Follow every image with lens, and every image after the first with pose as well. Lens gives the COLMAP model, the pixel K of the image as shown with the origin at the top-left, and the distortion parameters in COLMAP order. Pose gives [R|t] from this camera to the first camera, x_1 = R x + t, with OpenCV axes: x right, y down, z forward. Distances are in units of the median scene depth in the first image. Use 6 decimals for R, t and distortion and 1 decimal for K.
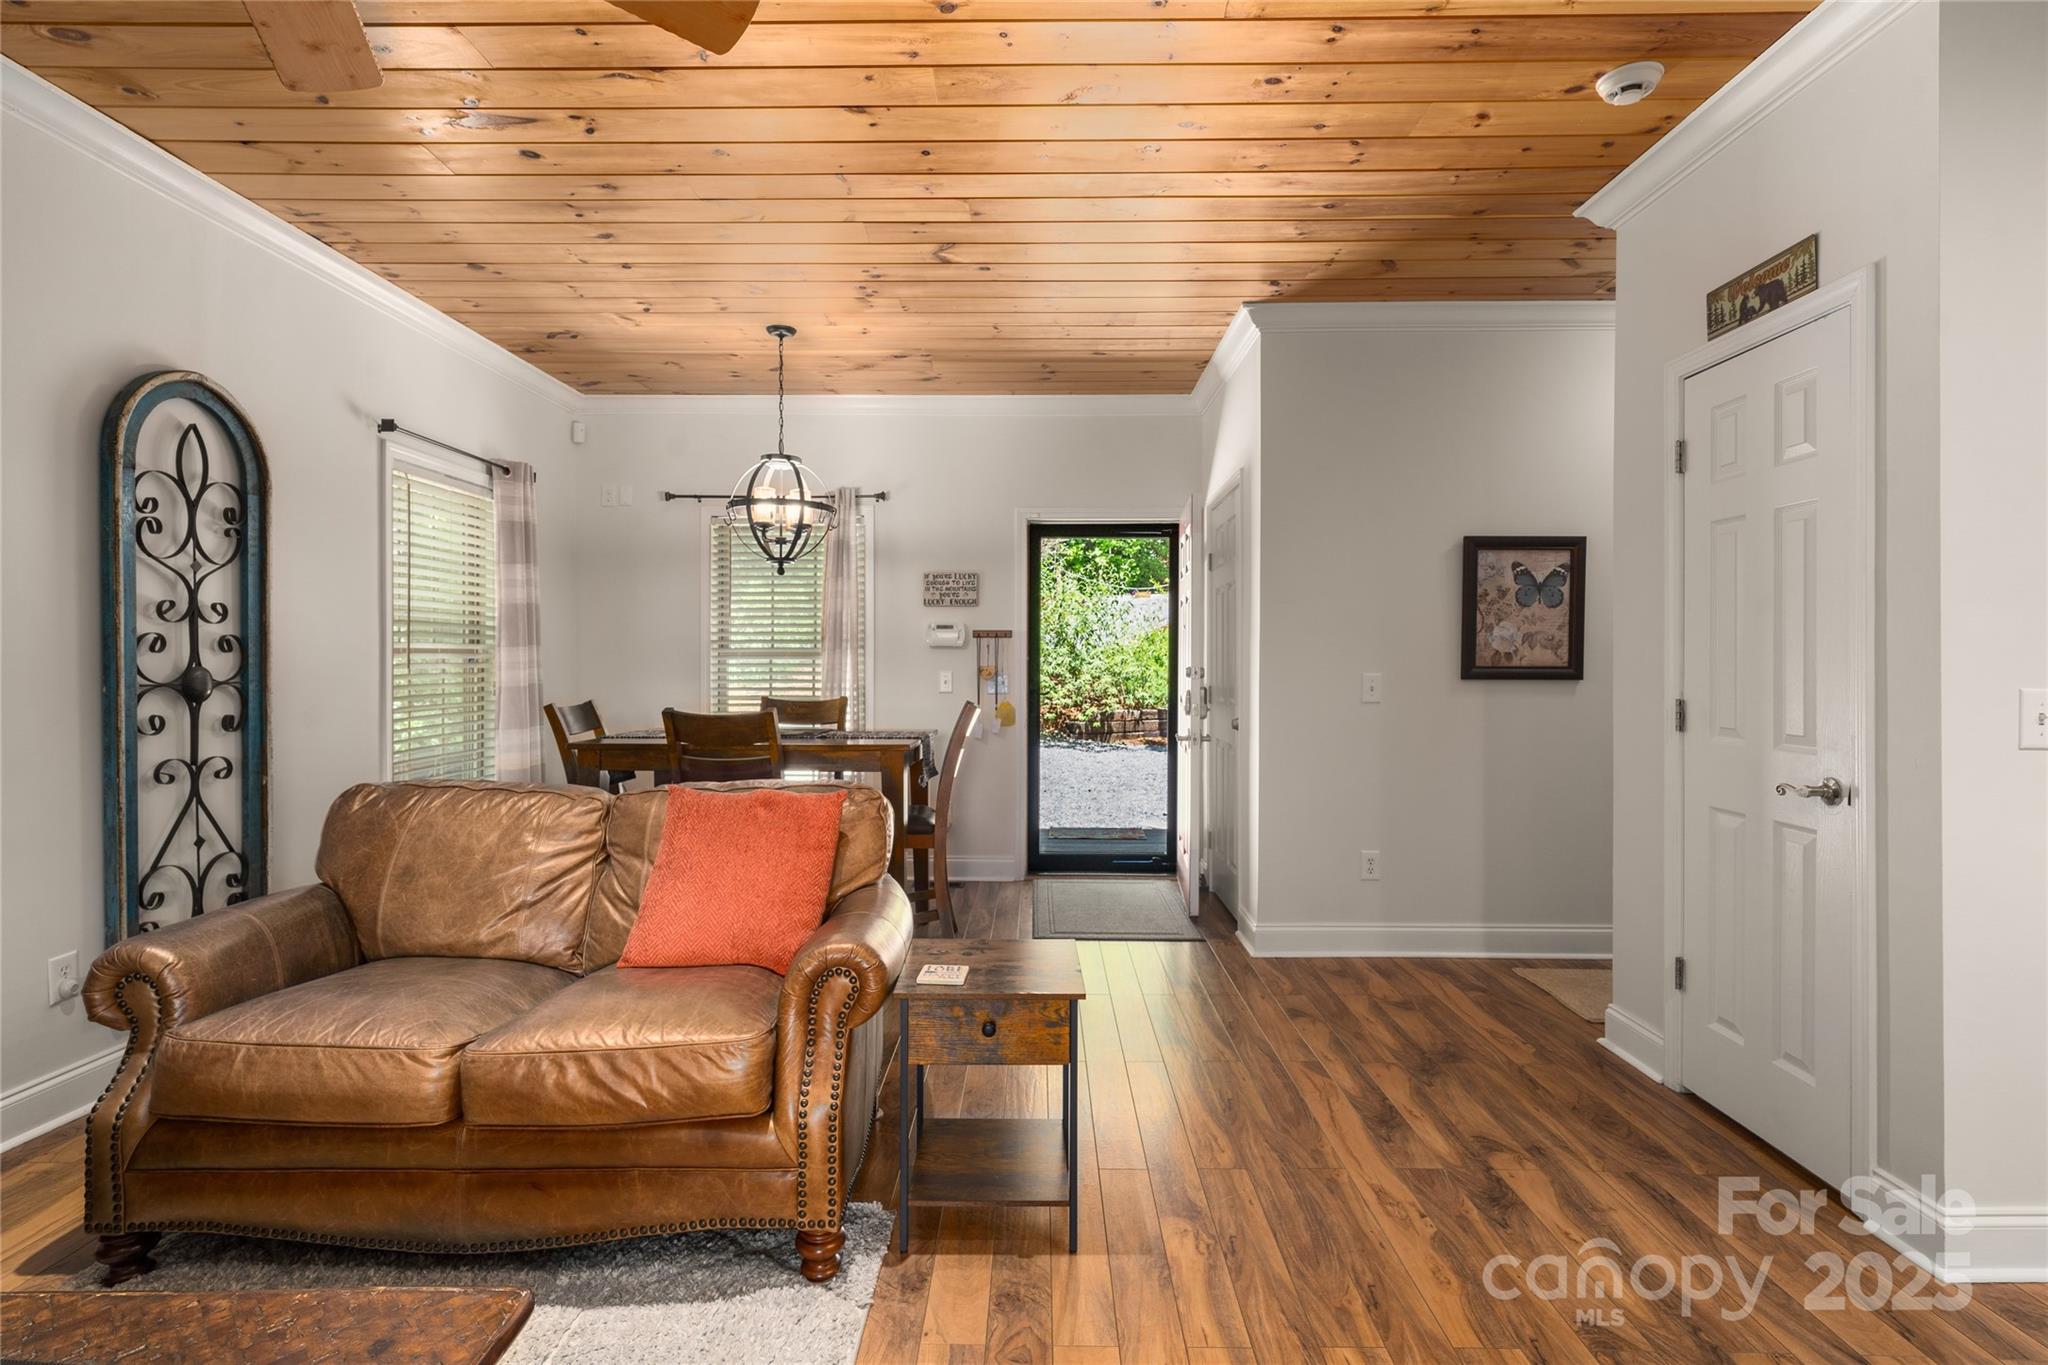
lens RADIAL K [[995.7, 0, 1020.3], [0, 995.7, 665.1], [0, 0, 1]] dist [-0.000202, -0.000064]
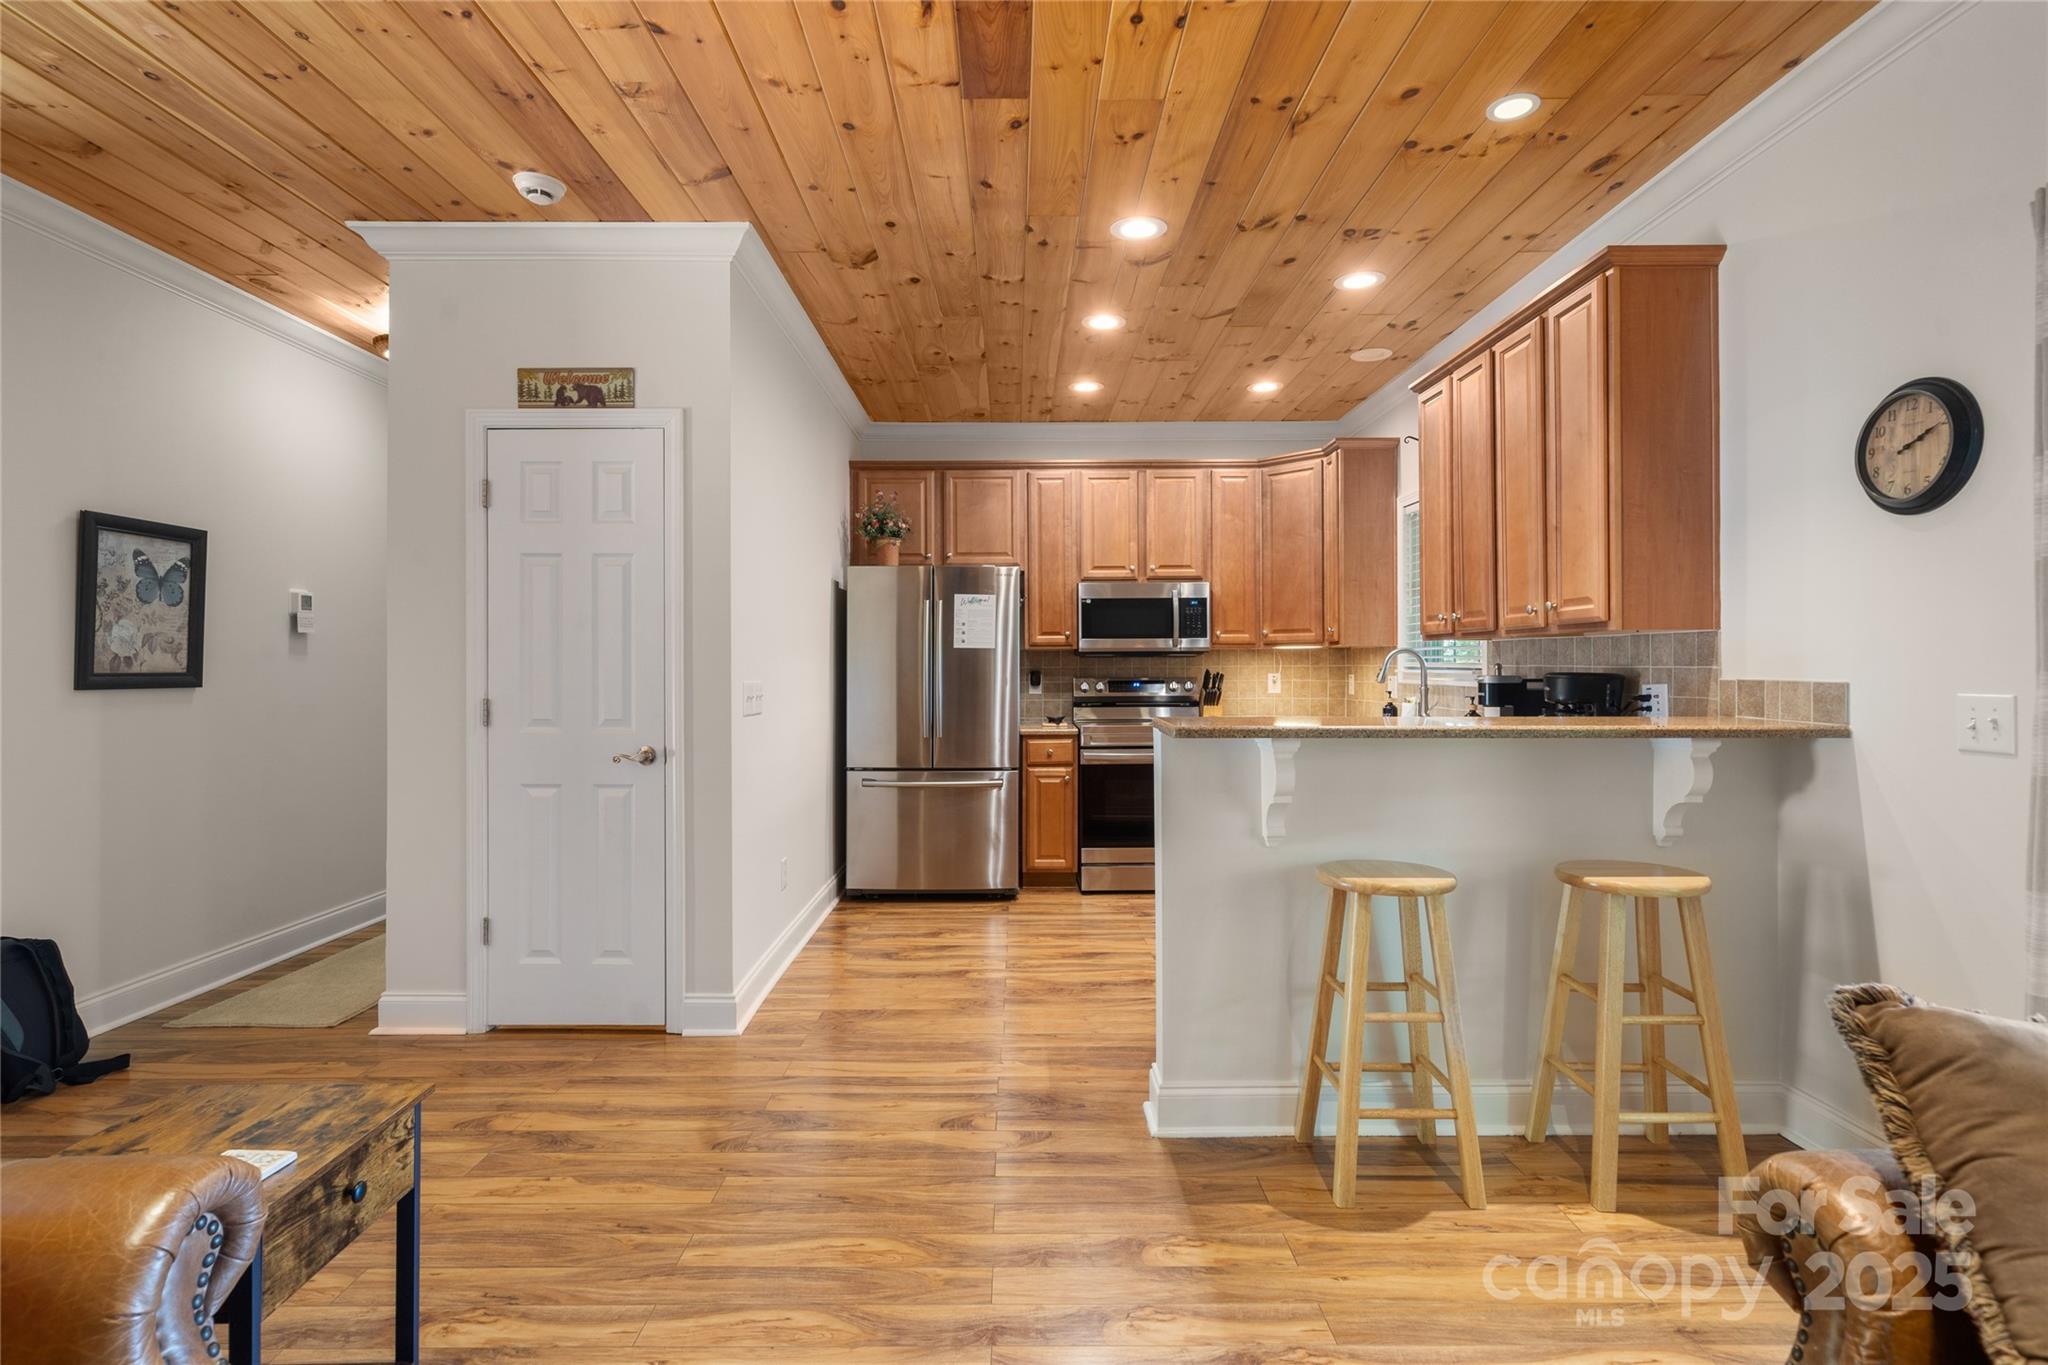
lens RADIAL K [[995.7, 0, 1020.3], [0, 995.7, 665.1], [0, 0, 1]] dist [-0.000202, -0.000064]
pose [[-0.021347, 0.000678, 0.999772, -0.364449], [0.005018, 0.999987, -0.000571, -0.001195], [-0.999760, 0.005005, -0.021351, 0.267850]]
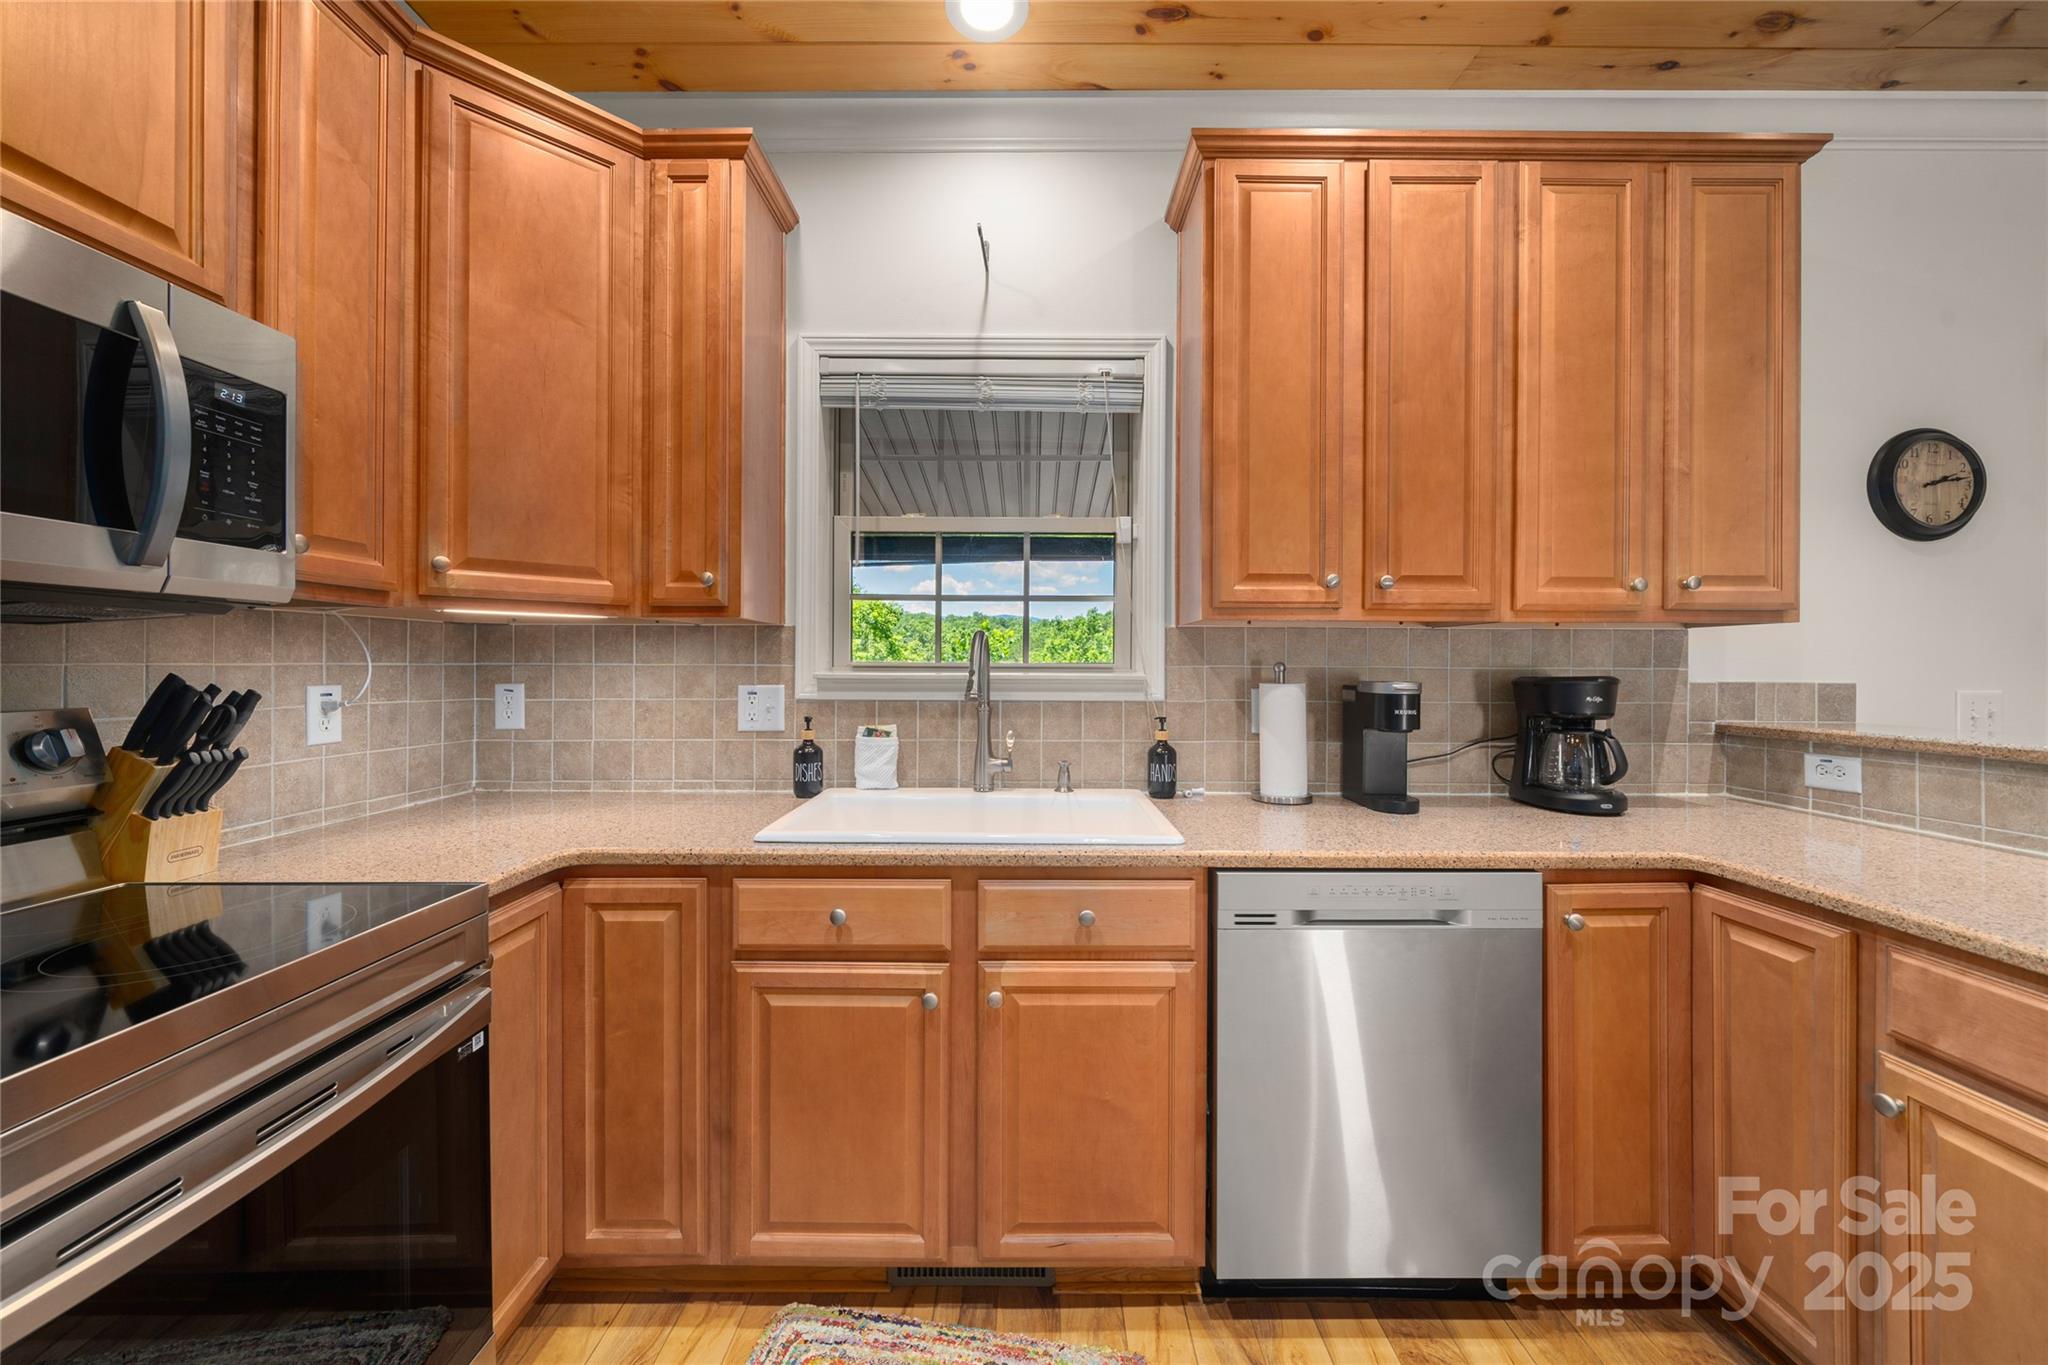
lens RADIAL K [[758.2, 0, 1024.7], [0, 758.2, 664.8], [0, 0, 1]] dist [-0.003366, -0.000183]
pose [[-0.999903, -0.002891, -0.013631, 0.741530], [-0.002891, 0.999996, -0.000037, 0.000704], [0.013631, 0.000002, -0.999907, 0.249203]]
